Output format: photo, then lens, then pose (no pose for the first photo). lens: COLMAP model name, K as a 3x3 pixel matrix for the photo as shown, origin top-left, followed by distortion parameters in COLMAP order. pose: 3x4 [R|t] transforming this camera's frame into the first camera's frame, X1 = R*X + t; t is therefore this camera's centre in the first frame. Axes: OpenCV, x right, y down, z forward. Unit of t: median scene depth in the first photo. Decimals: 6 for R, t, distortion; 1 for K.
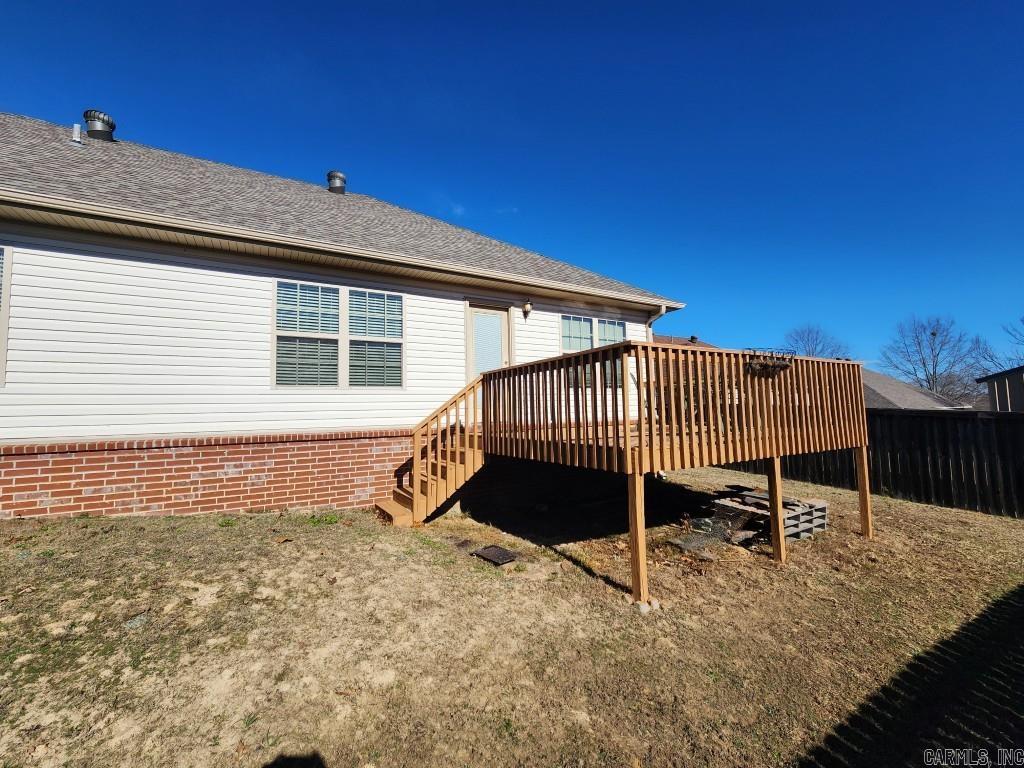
lens RADIAL K [[423.8, 0, 509.9], [0, 423.8, 379.6], [0, 0, 1]] dist [0.002826, -0.000935]
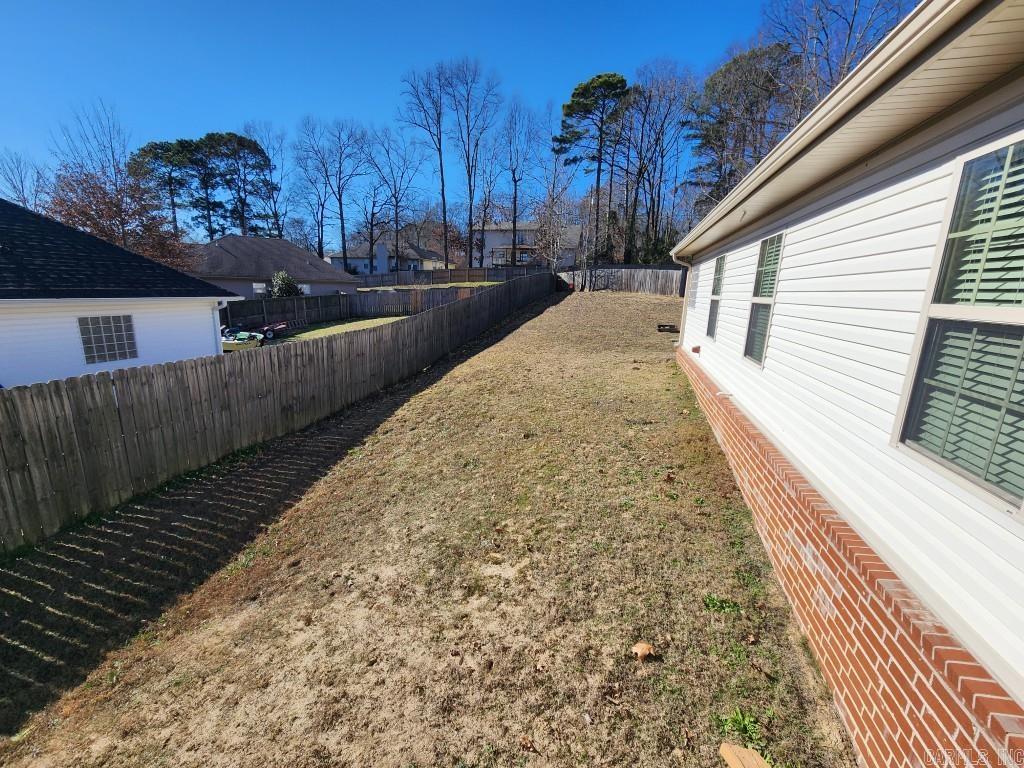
lens RADIAL K [[423.8, 0, 511.5], [0, 423.8, 382.3], [0, 0, 1]] dist [0.002826, -0.000935]
pose [[-0.727313, 0.153271, -0.668972, -0.012728], [0.042148, 0.982879, 0.179367, -0.241380], [0.685010, 0.102260, -0.721321, 1.886107]]
